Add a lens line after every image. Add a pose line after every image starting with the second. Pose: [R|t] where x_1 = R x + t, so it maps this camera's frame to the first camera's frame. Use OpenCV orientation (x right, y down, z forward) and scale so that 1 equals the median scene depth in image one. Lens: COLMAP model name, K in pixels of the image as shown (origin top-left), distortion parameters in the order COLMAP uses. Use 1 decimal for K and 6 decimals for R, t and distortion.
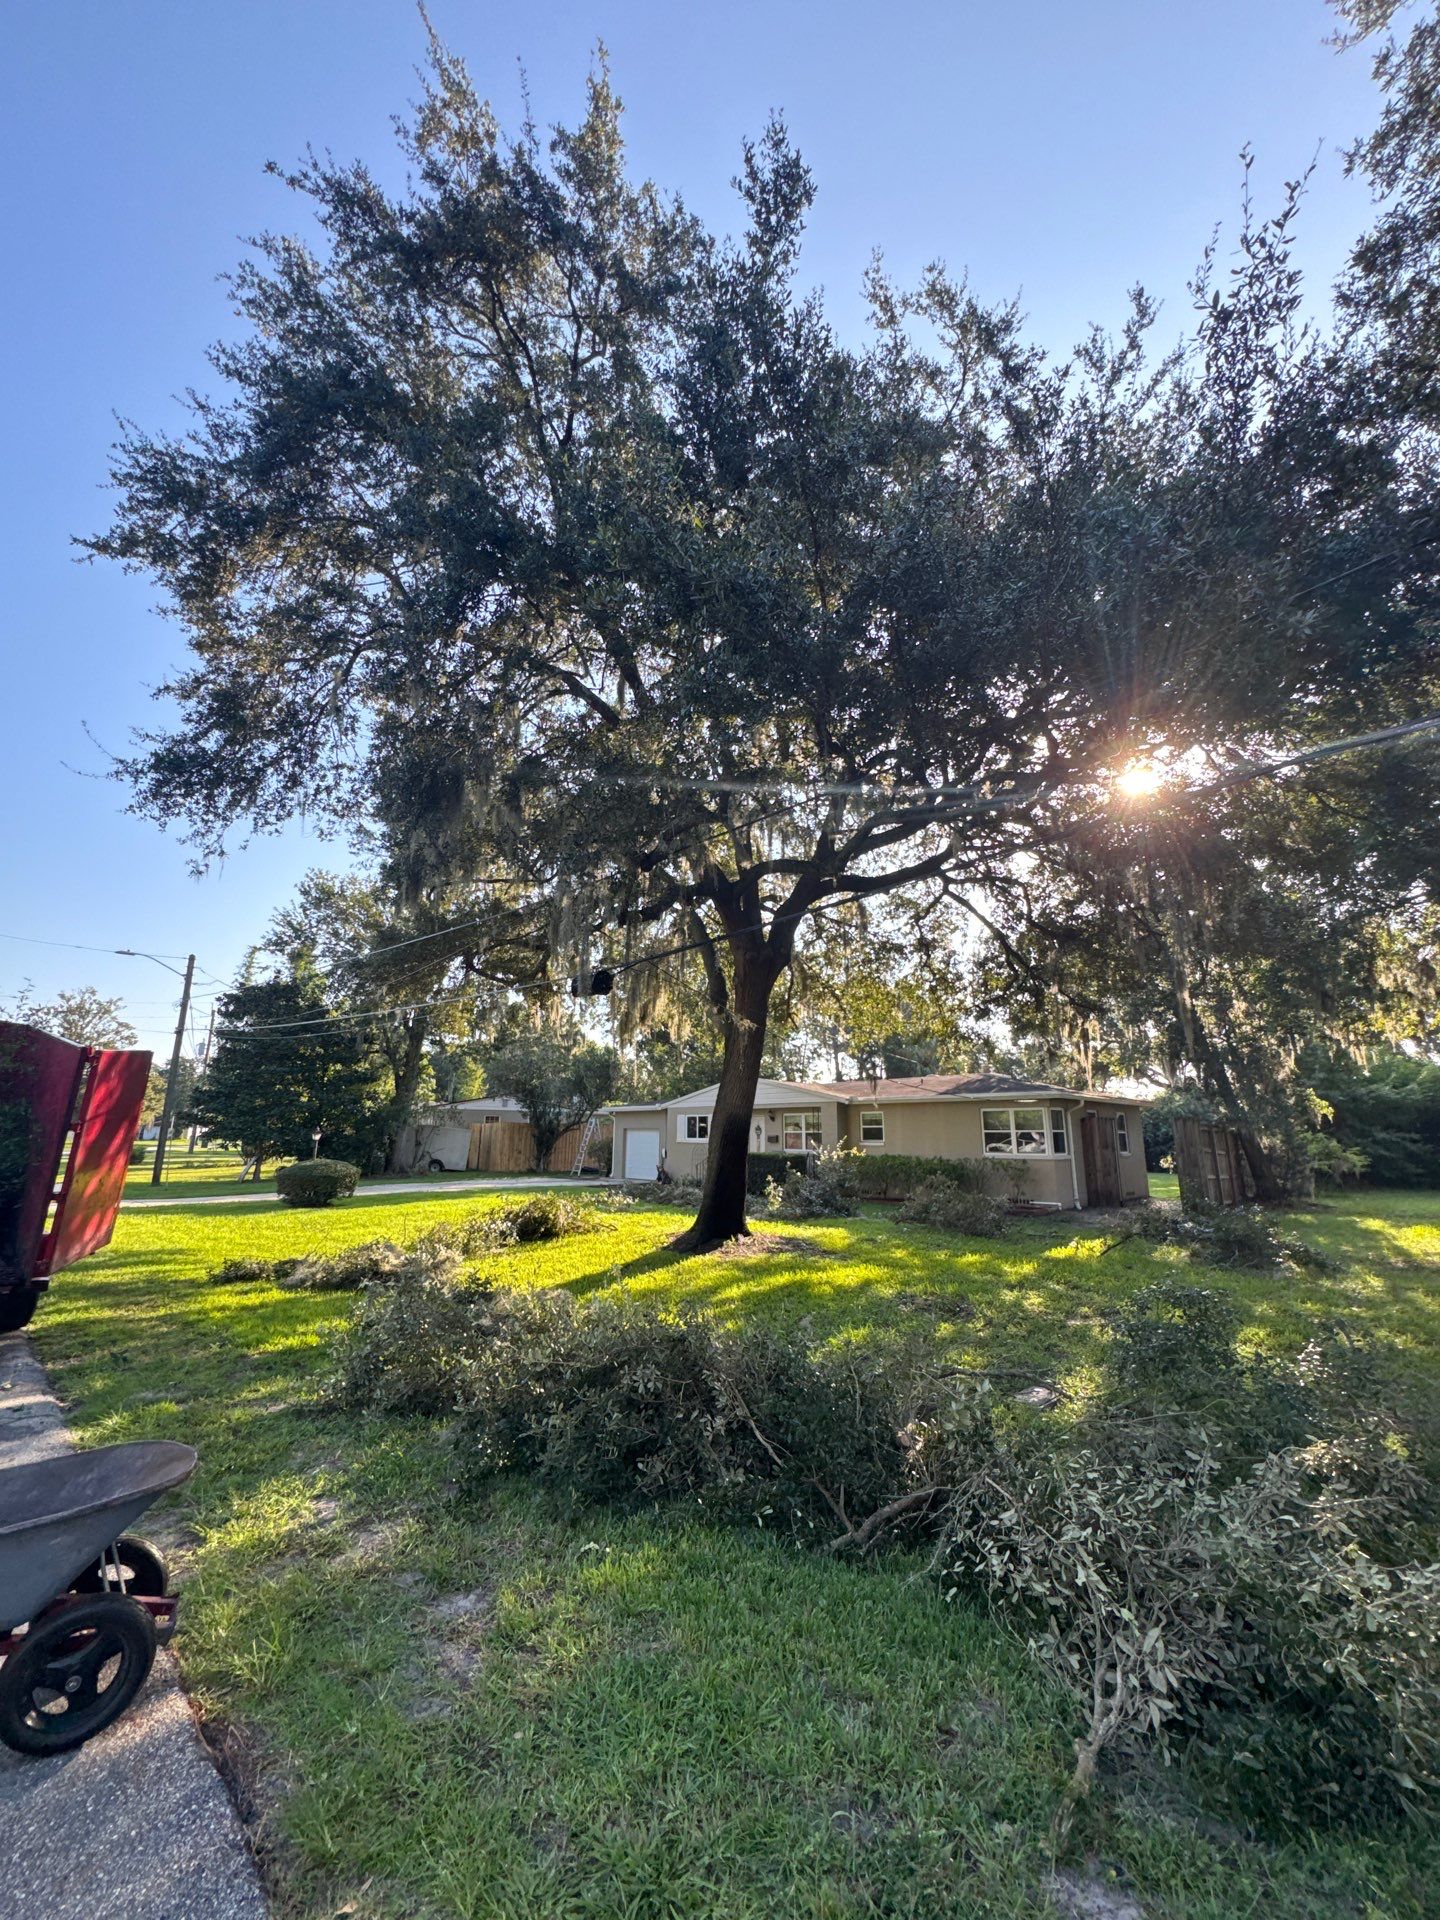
lens RADIAL K [[769.0, 0, 720.0], [0, 769.0, 960.0], [0, 0, 1]] dist [0.002010, 0.000929]
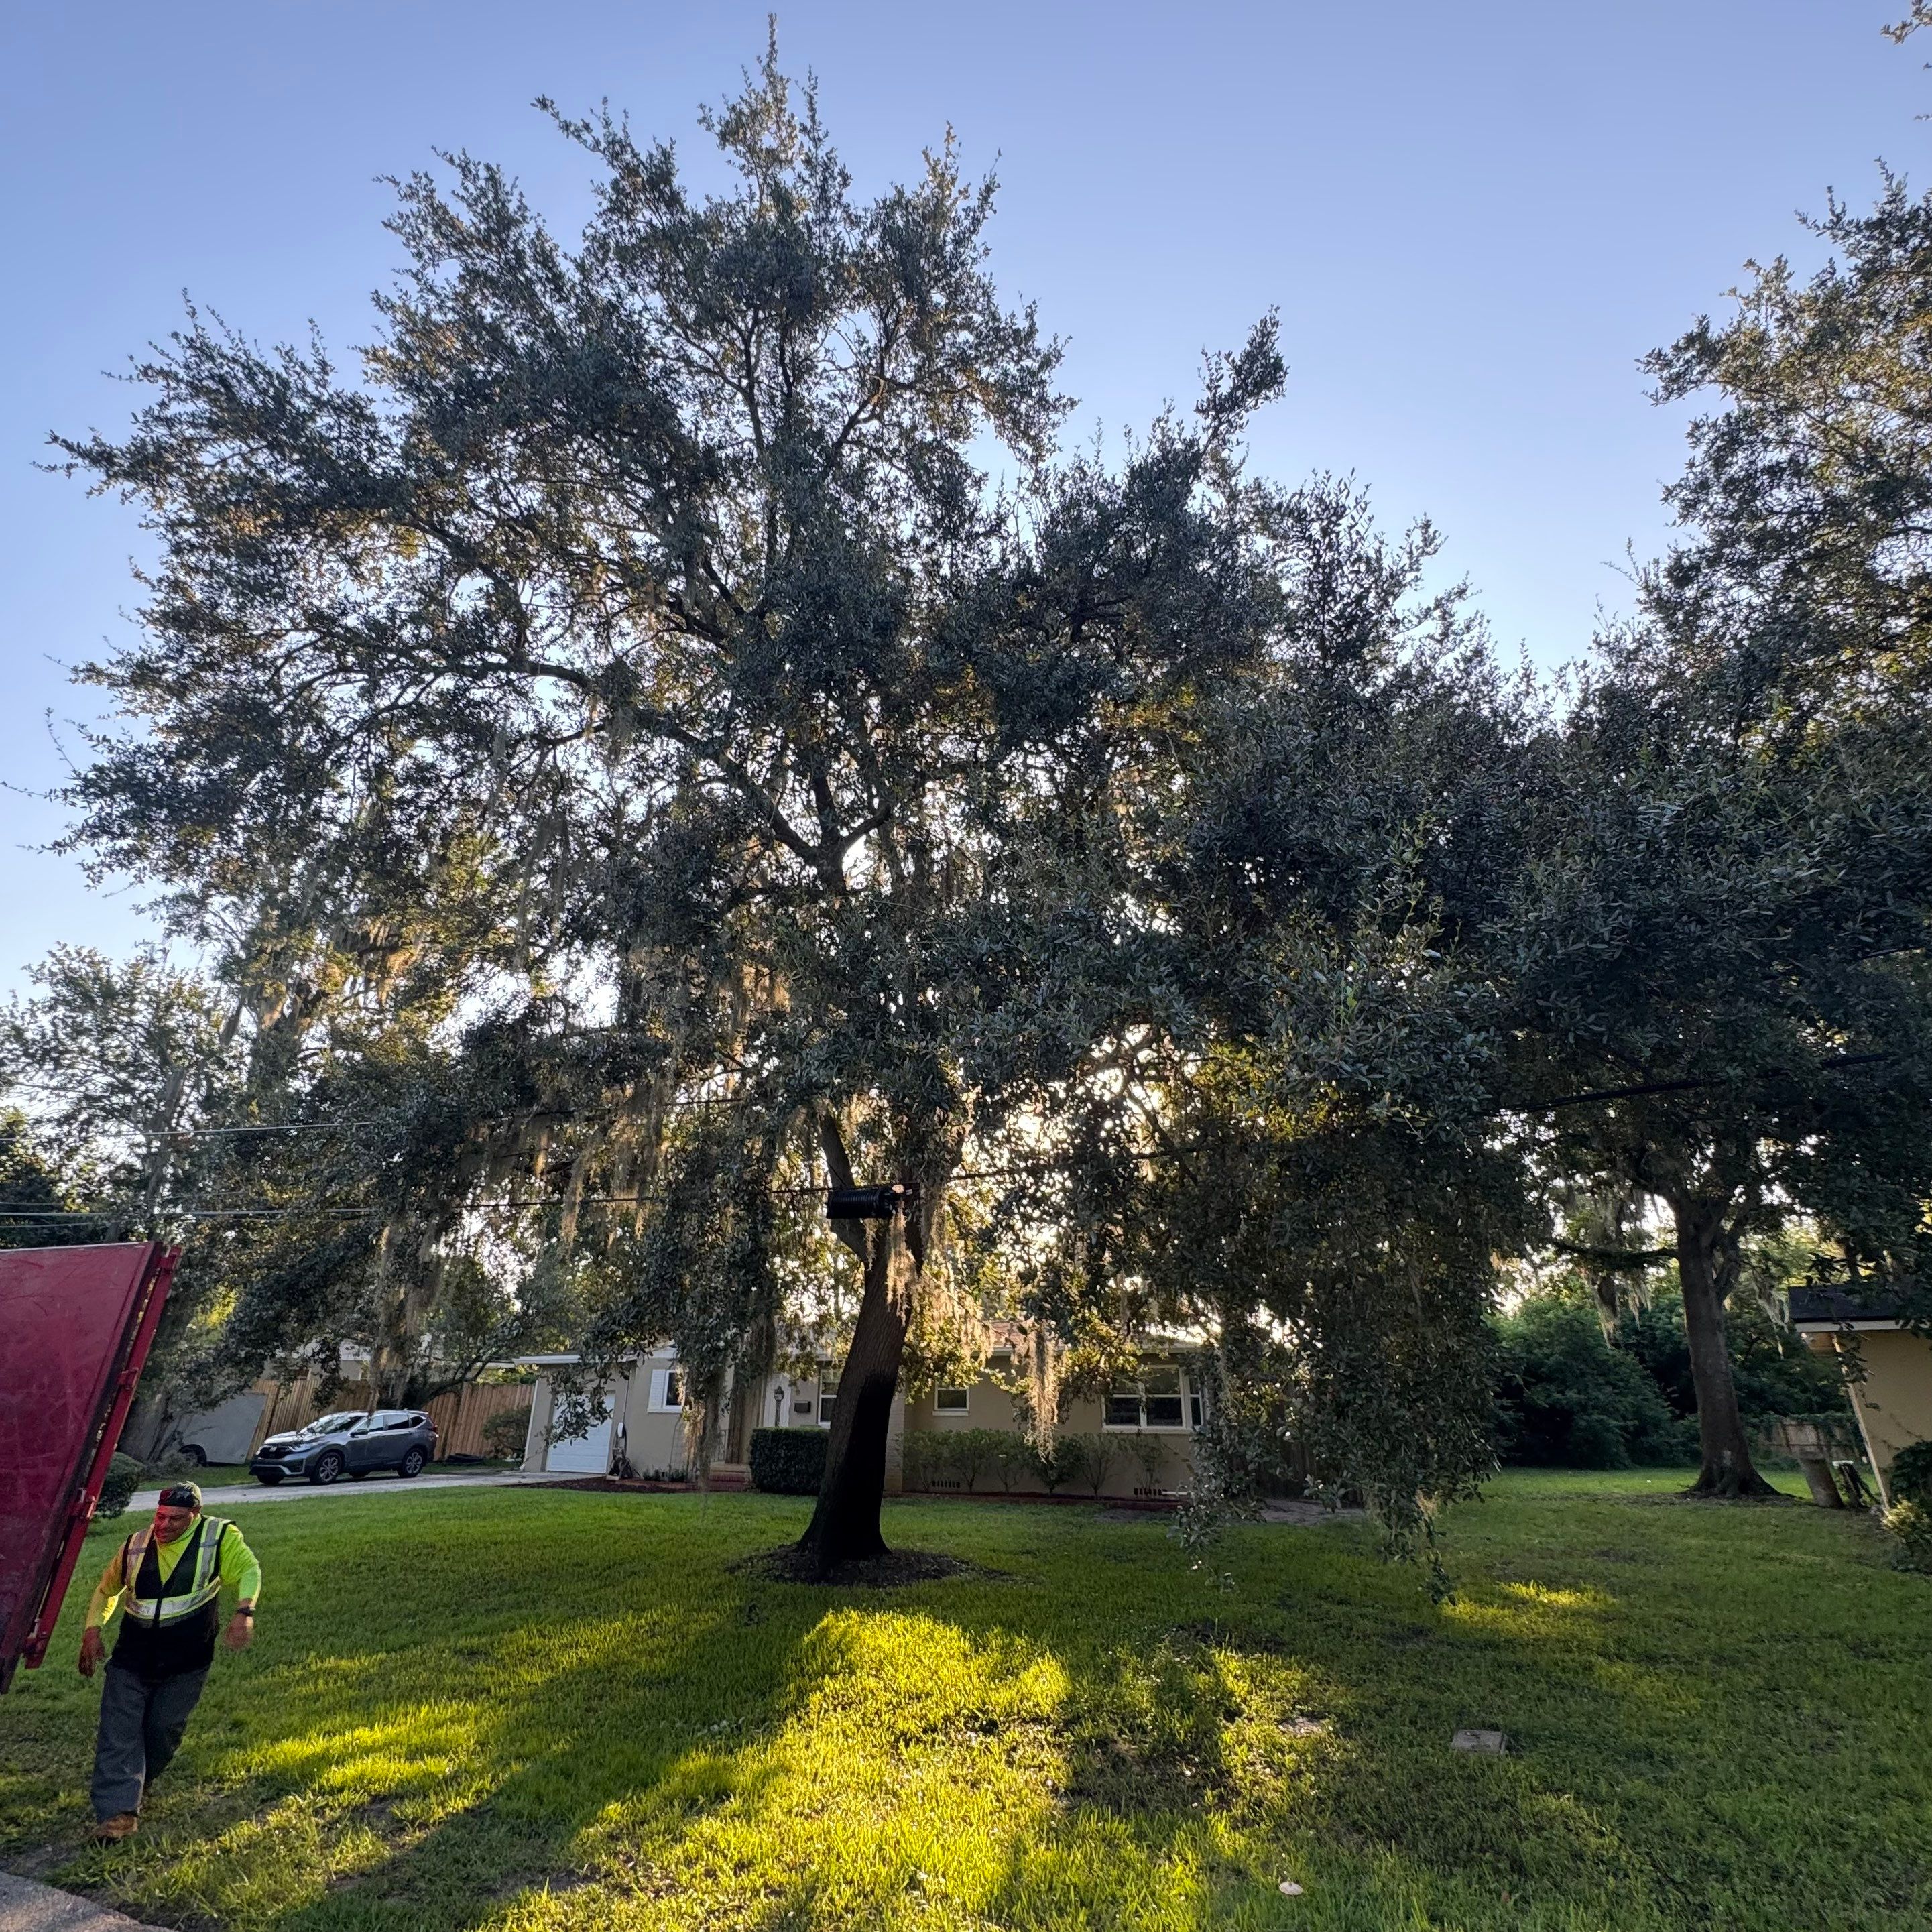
lens RADIAL K [[1027.4, 0, 966.5], [0, 1027.4, 980.8], [0, 0, 1]] dist [-0.000338, -0.000448]
pose [[0.945416, 0.119241, 0.303265, -0.323353], [-0.067774, 0.982246, -0.174927, 0.002795], [-0.318739, 0.144825, 0.936713, 0.012606]]
